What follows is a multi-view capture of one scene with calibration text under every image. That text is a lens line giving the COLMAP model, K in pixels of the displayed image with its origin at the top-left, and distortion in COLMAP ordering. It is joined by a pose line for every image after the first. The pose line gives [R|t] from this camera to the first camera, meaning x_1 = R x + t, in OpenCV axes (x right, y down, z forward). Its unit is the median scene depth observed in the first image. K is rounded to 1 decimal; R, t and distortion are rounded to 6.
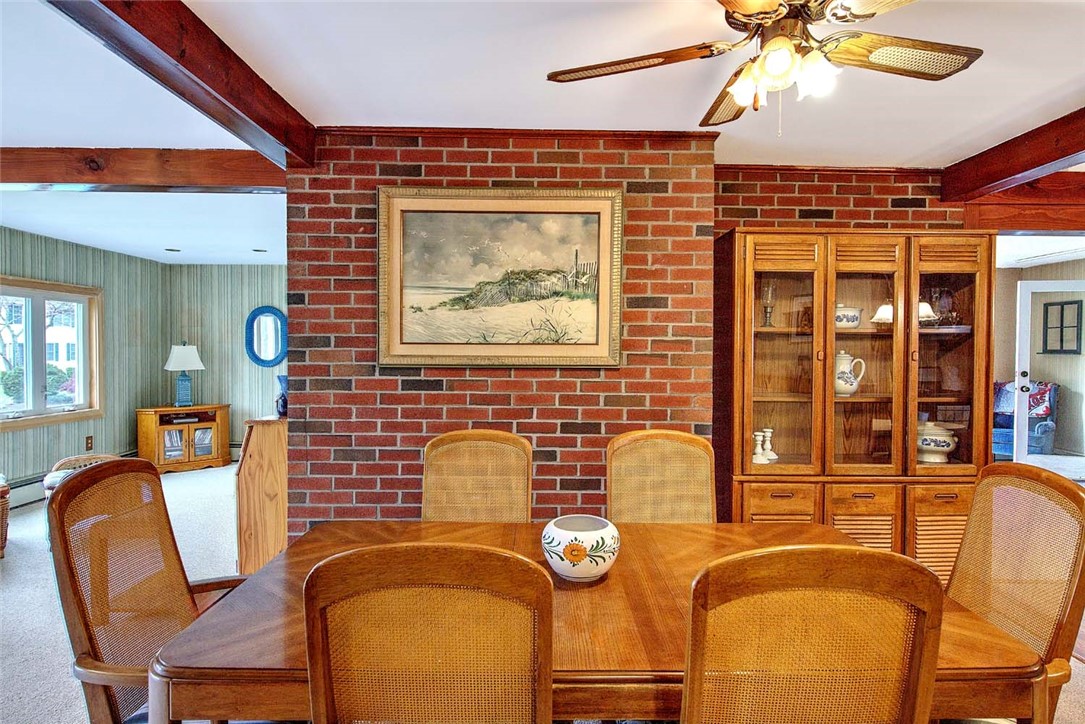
lens RADIAL K [[589.9, 0, 541.4], [0, 589.9, 361.1], [0, 0, 1]] dist [0.010009, -0.001621]
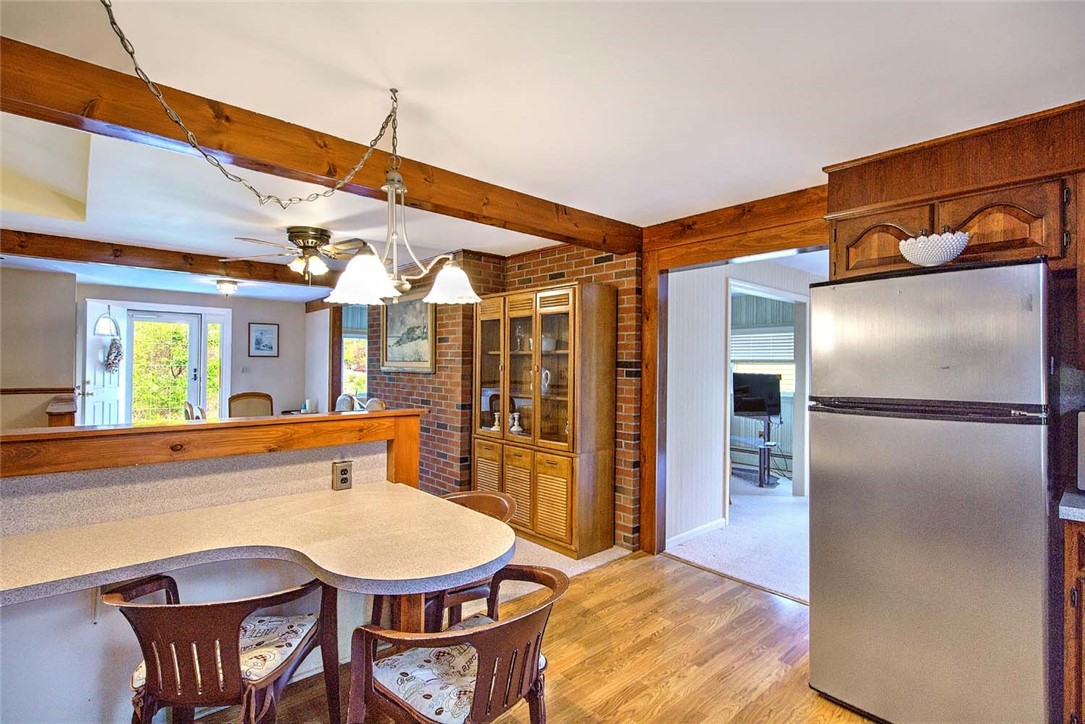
lens RADIAL K [[520.2, 0, 542.3], [0, 520.2, 358.4], [0, 0, 1]] dist [0.011337, -0.005804]
pose [[0.653783, -0.007149, -0.756648, 1.709651], [-0.024789, 0.999216, -0.030860, 0.006874], [0.756276, 0.038933, 0.653094, 0.119685]]
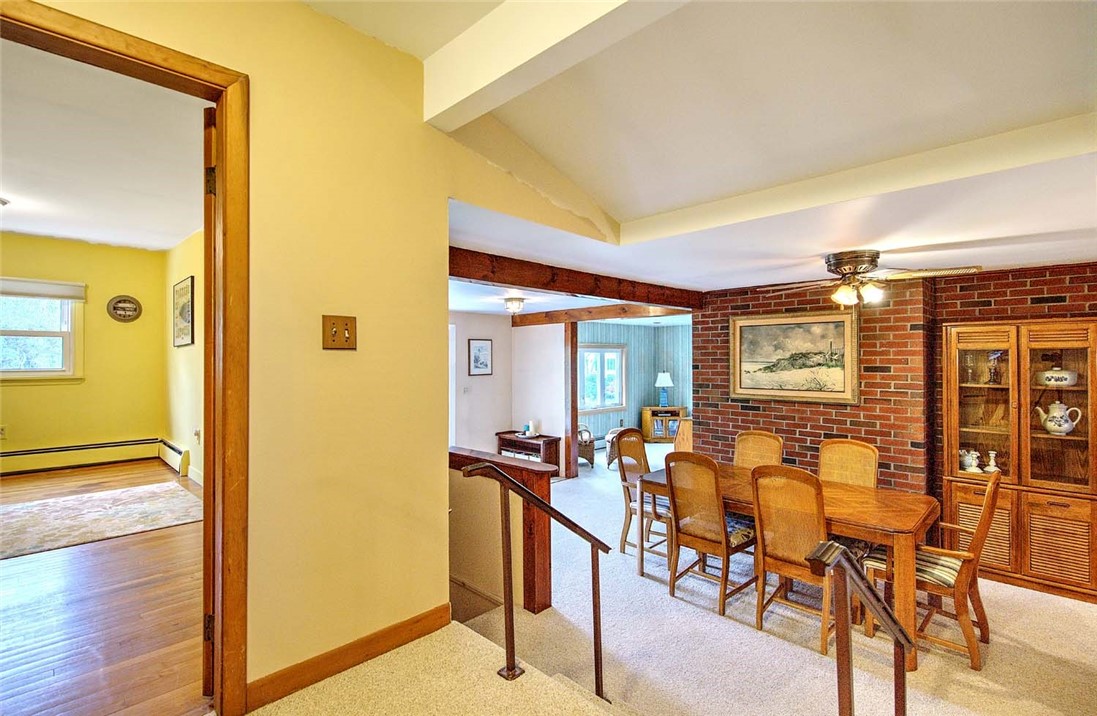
lens RADIAL K [[495.4, 0, 546.8], [0, 495.4, 359.5], [0, 0, 1]] dist [-0.002788, -0.002012]
pose [[0.698269, -0.007280, -0.715798, 0.551219], [-0.007151, 0.999827, -0.017144, -0.096507], [0.715800, 0.017090, 0.698097, -0.745298]]
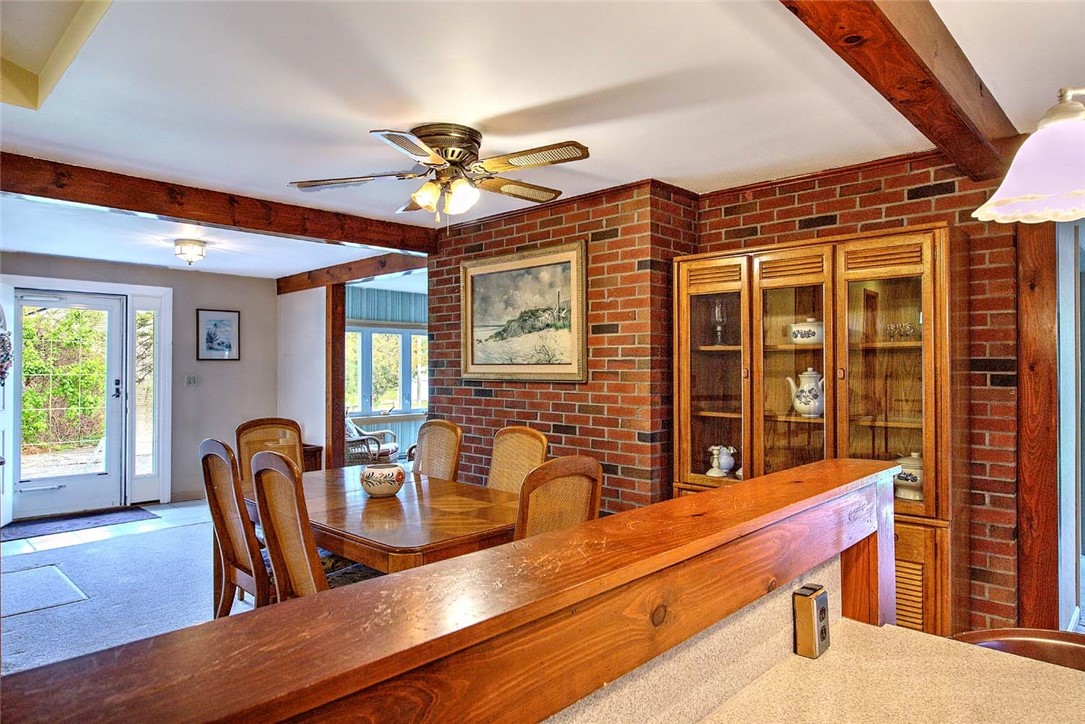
lens RADIAL K [[654.6, 0, 542.0], [0, 654.6, 366.2], [0, 0, 1]] dist [0.013572, -0.002760]
pose [[0.710079, -0.007262, -0.704085, 1.037652], [-0.011526, 0.999693, -0.021936, 0.008044], [0.704028, 0.023691, 0.709777, -0.045517]]
